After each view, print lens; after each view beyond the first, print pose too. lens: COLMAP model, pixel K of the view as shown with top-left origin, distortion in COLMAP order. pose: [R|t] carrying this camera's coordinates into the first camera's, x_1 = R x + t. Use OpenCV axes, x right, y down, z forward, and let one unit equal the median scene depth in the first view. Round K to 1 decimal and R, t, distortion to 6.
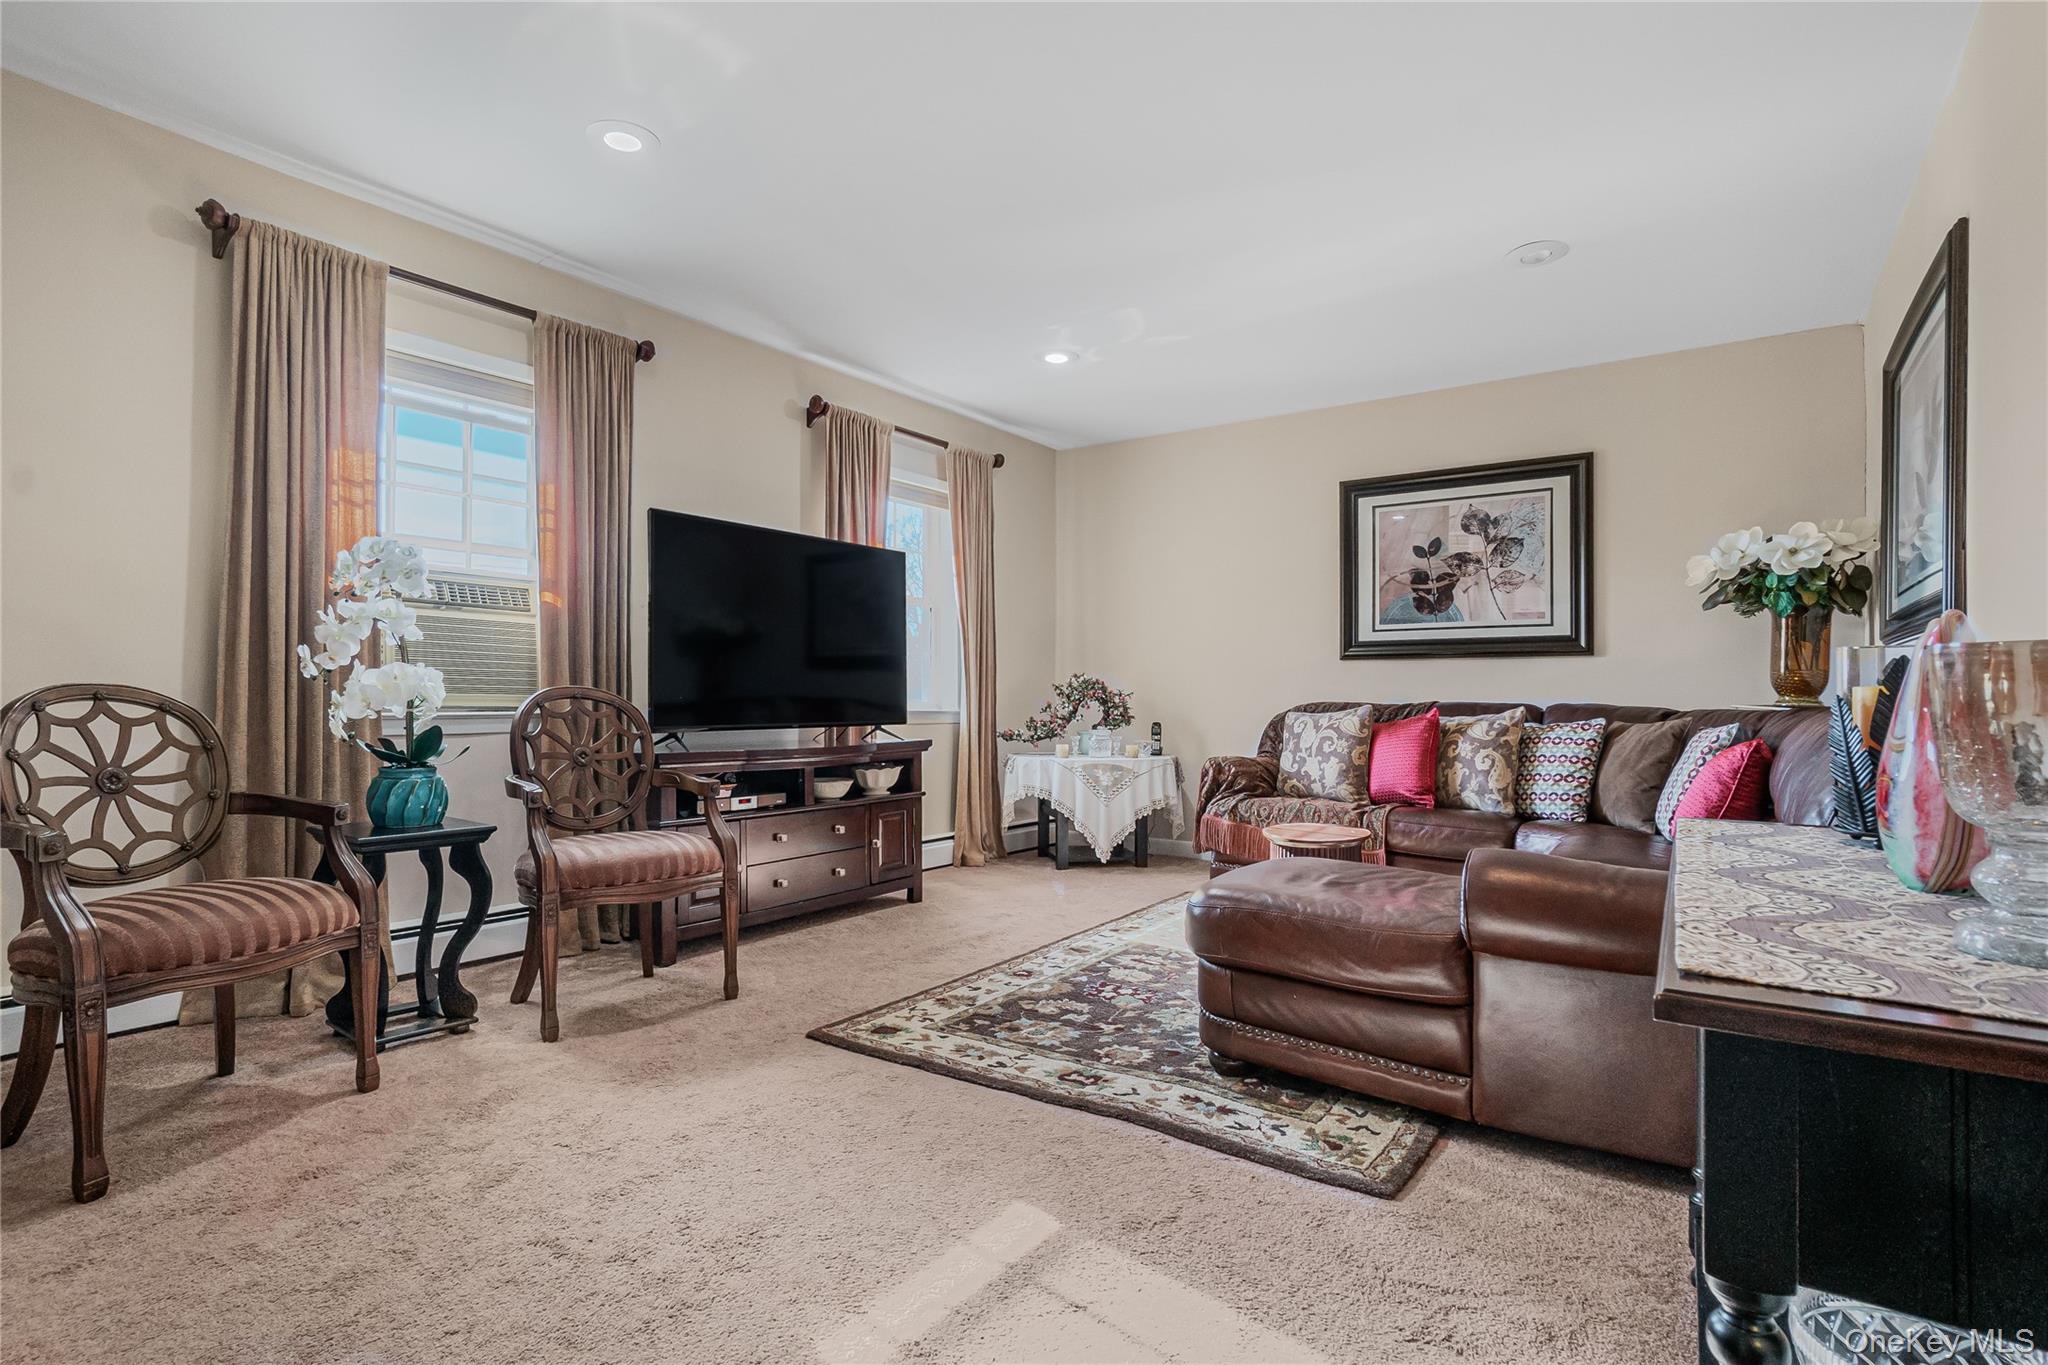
lens RADIAL K [[1050.6, 0, 1022.6], [0, 1050.6, 695.3], [0, 0, 1]] dist [-0.027981, 0.000037]
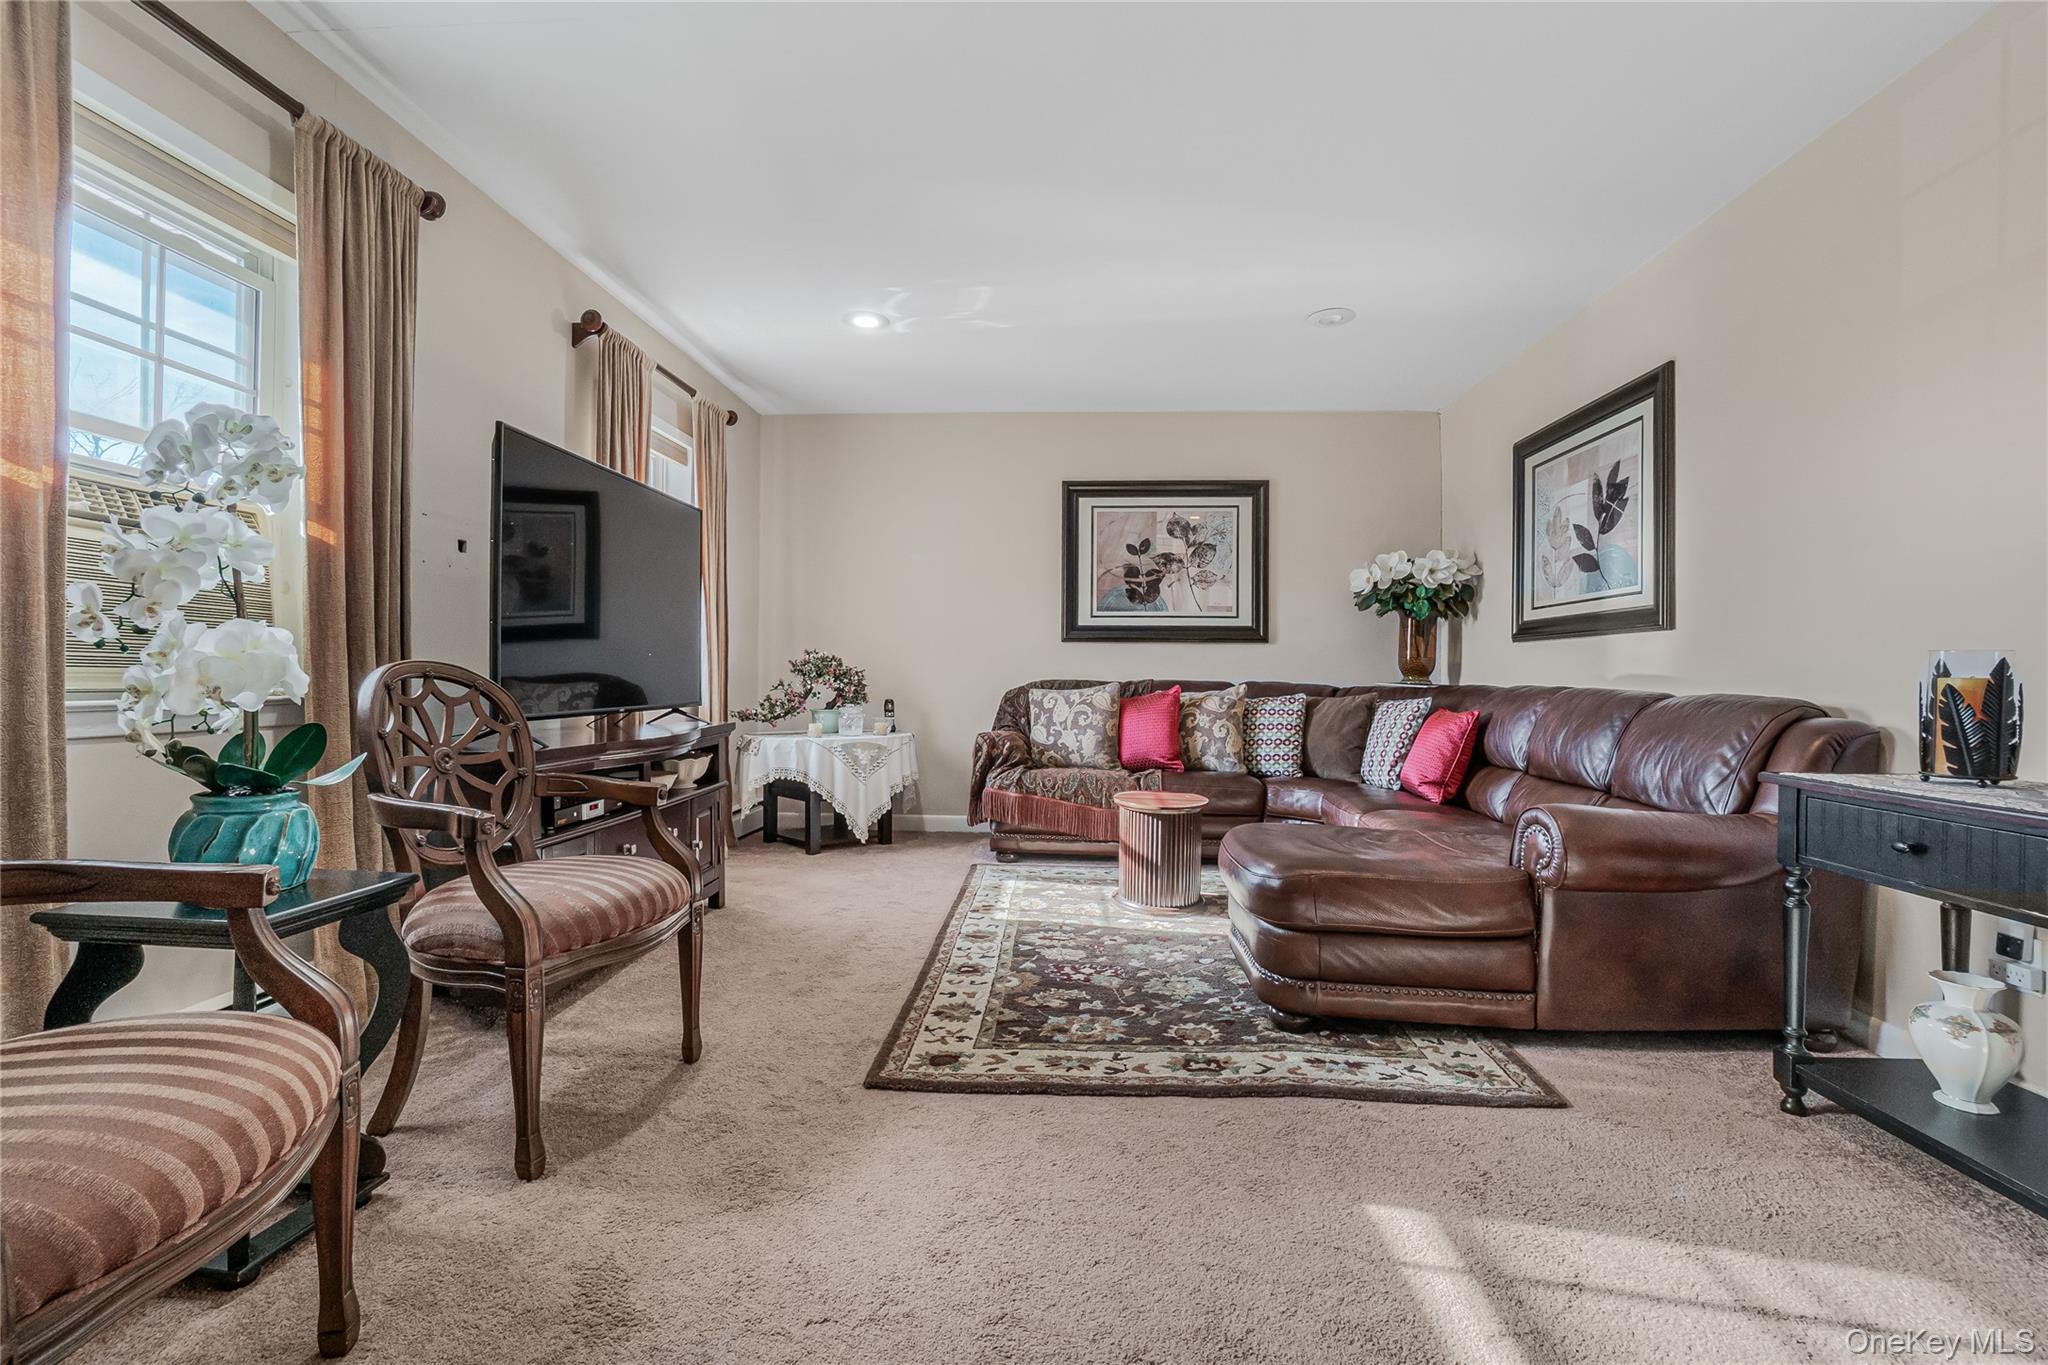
lens RADIAL K [[961.0, 0, 1023.0], [0, 961.0, 673.7], [0, 0, 1]] dist [-0.058423, 0.026503]
pose [[0.842827, 0.003478, 0.538174, -0.364727], [-0.006170, 0.999976, 0.003200, -0.003479], [-0.538149, -0.006018, 0.842828, 0.215597]]
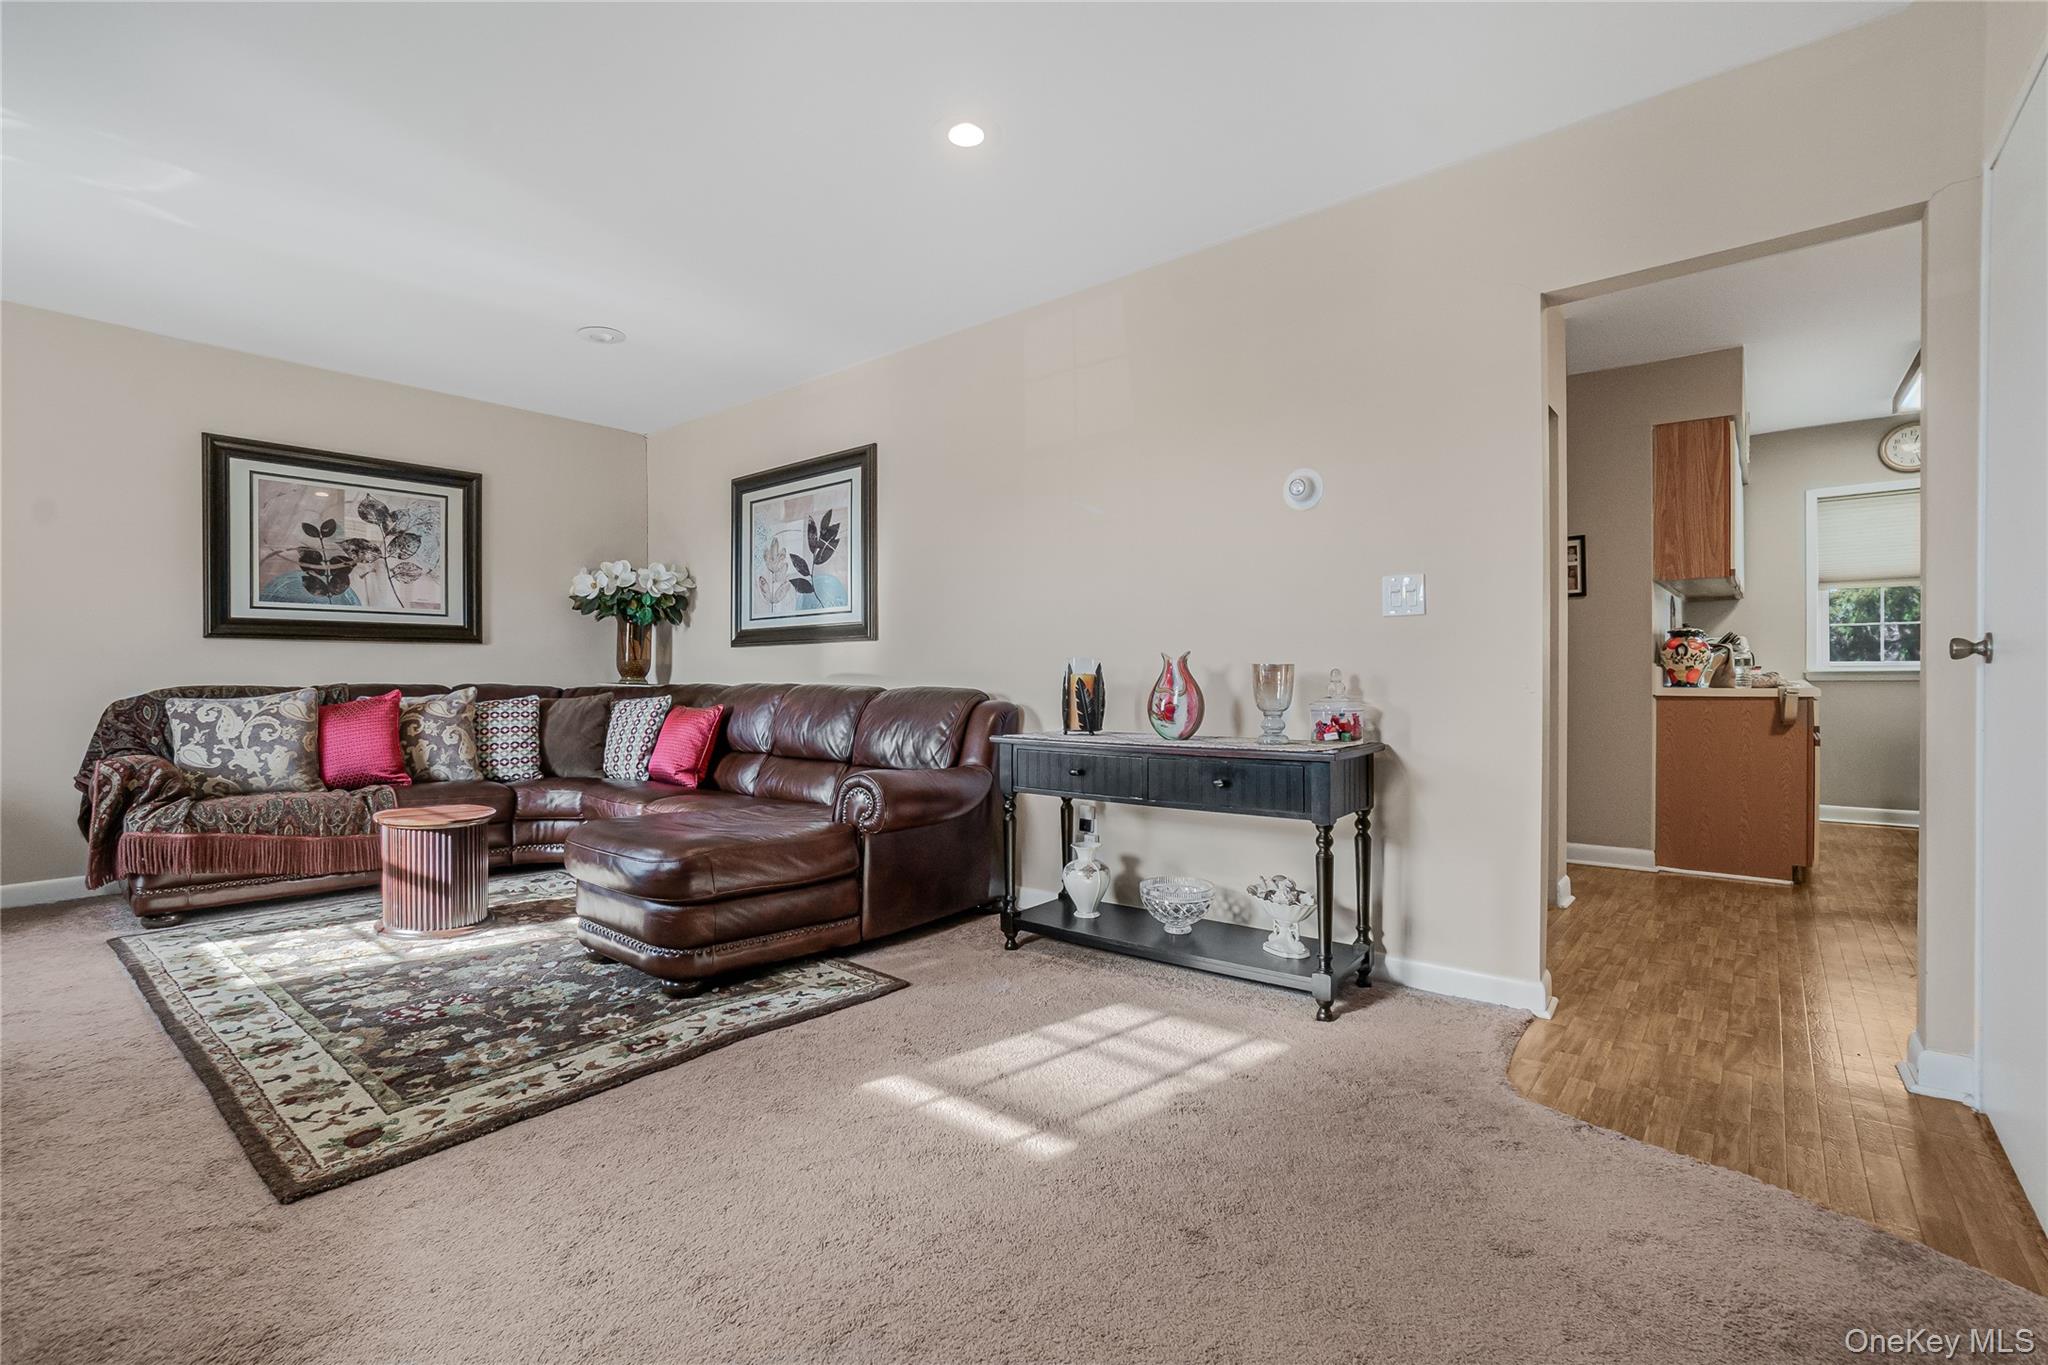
lens RADIAL K [[922.0, 0, 1024.0], [0, 922.0, 682.5], [0, 0, 1]] dist [-0.055802, 0.023903]
pose [[0.053510, -0.009842, 0.998519, -0.528467], [0.001418, 0.999951, 0.009780, -0.003220], [-0.998566, 0.000893, 0.053521, 0.365481]]
